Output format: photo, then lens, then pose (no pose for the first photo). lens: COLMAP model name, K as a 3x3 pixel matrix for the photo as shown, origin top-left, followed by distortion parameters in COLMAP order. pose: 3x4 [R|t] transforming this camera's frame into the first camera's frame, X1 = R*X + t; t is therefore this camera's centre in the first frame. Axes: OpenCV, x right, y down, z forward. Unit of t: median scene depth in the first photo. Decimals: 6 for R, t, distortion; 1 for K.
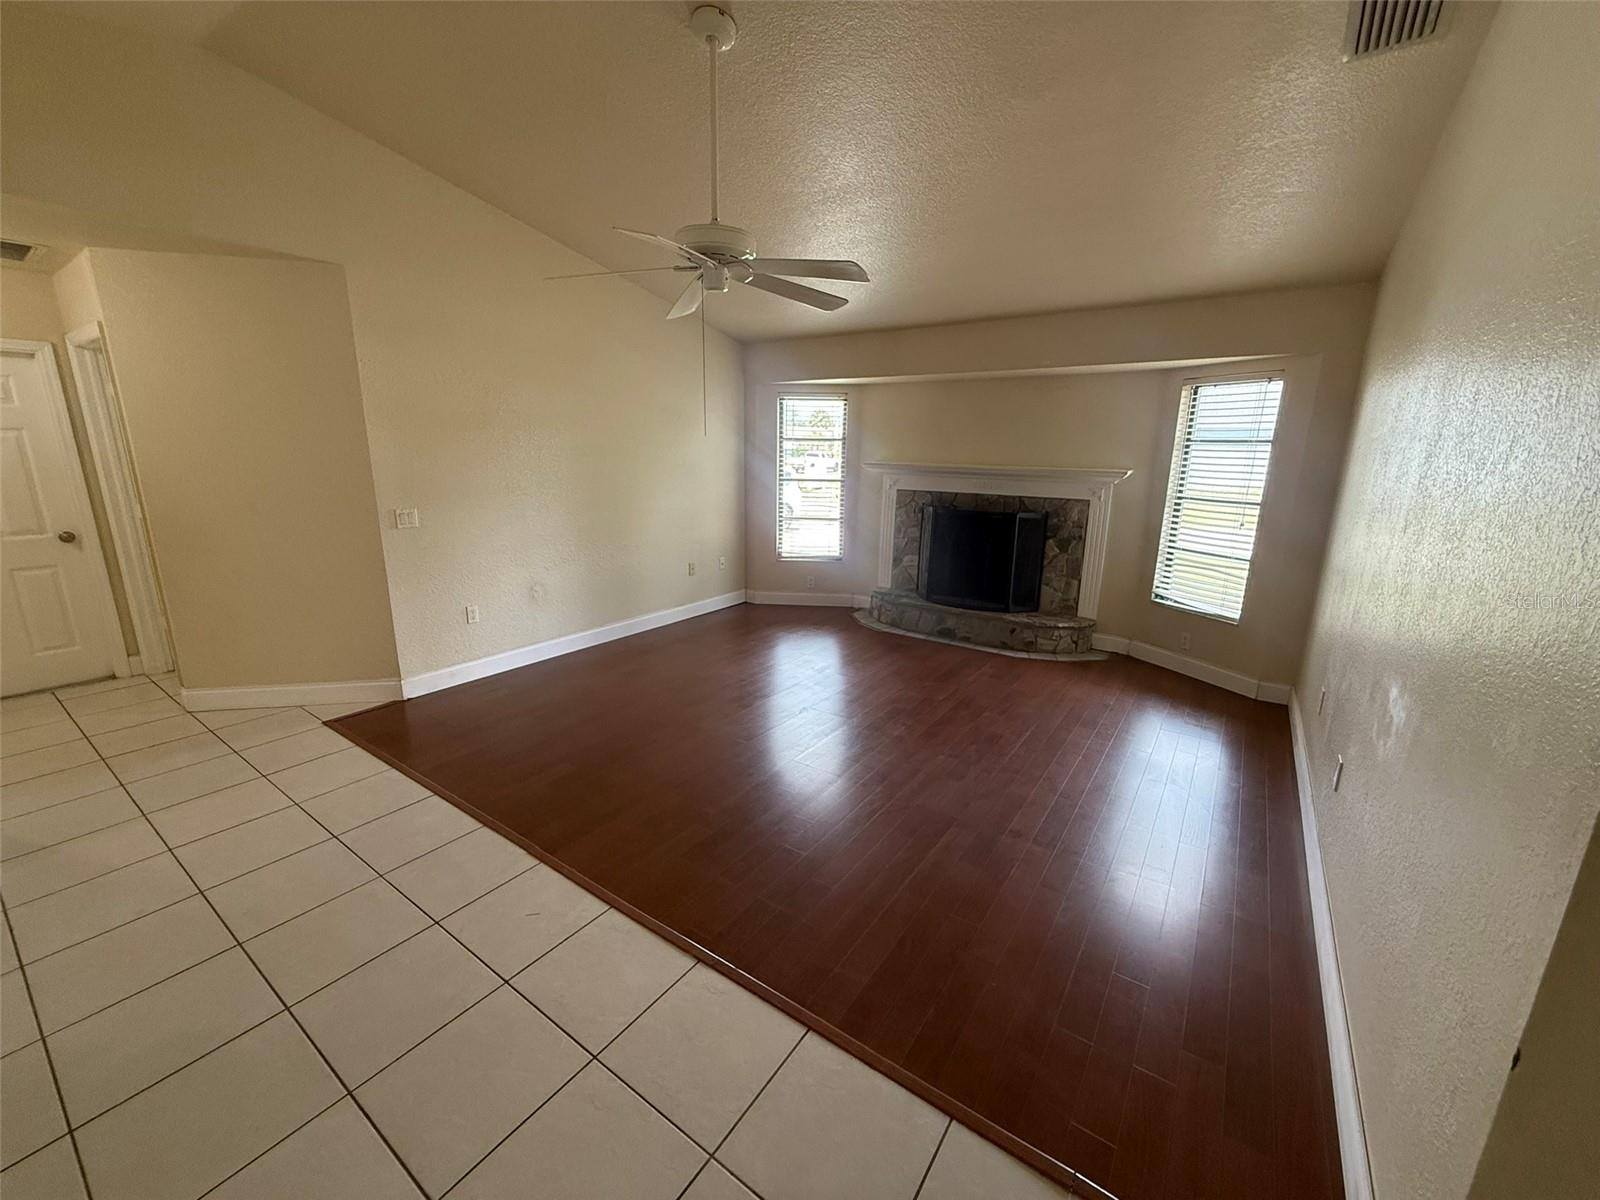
lens RADIAL K [[639.0, 0, 800.0], [0, 639.0, 603.8], [0, 0, 1]] dist [0.001631, 0.000207]
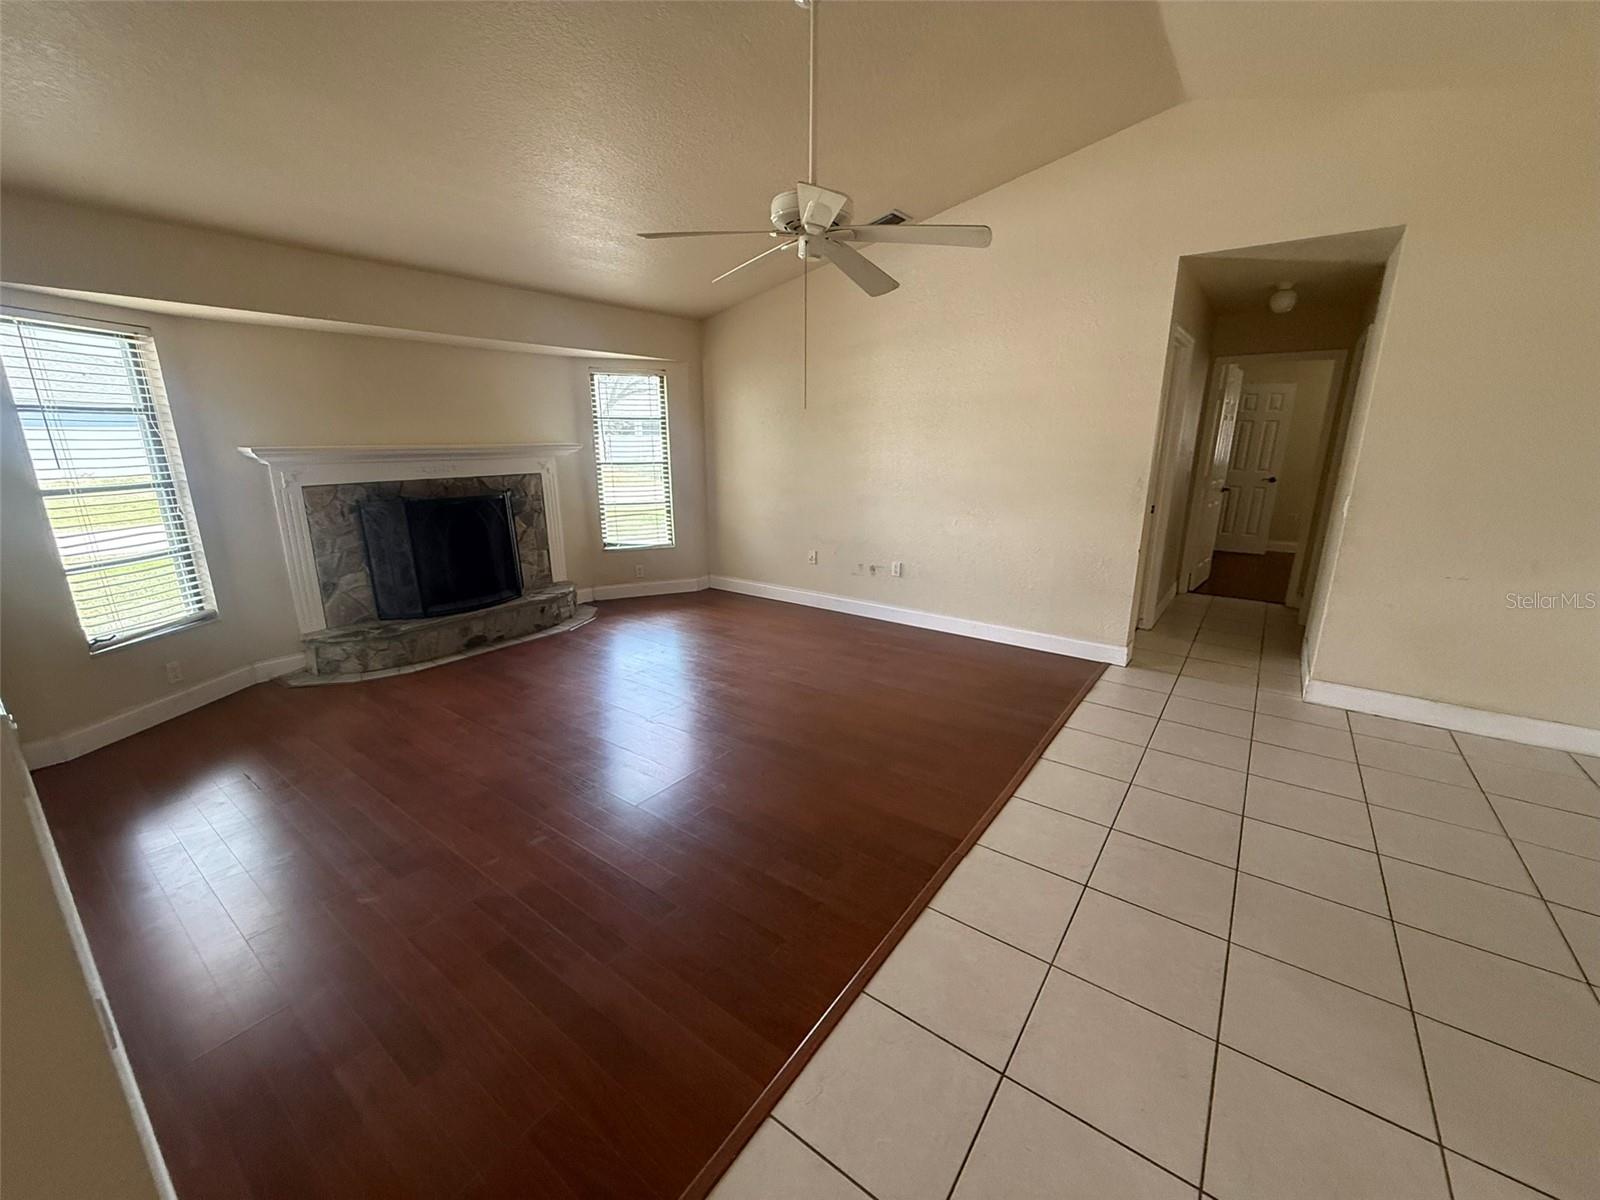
lens RADIAL K [[639.0, 0, 814.9], [0, 639.0, 604.1], [0, 0, 1]] dist [0.001631, 0.000207]
pose [[0.020304, -0.267809, 0.963258, -0.594587], [0.251631, 0.933812, 0.254318, -0.109253], [-0.967610, 0.237222, 0.086349, 0.493782]]
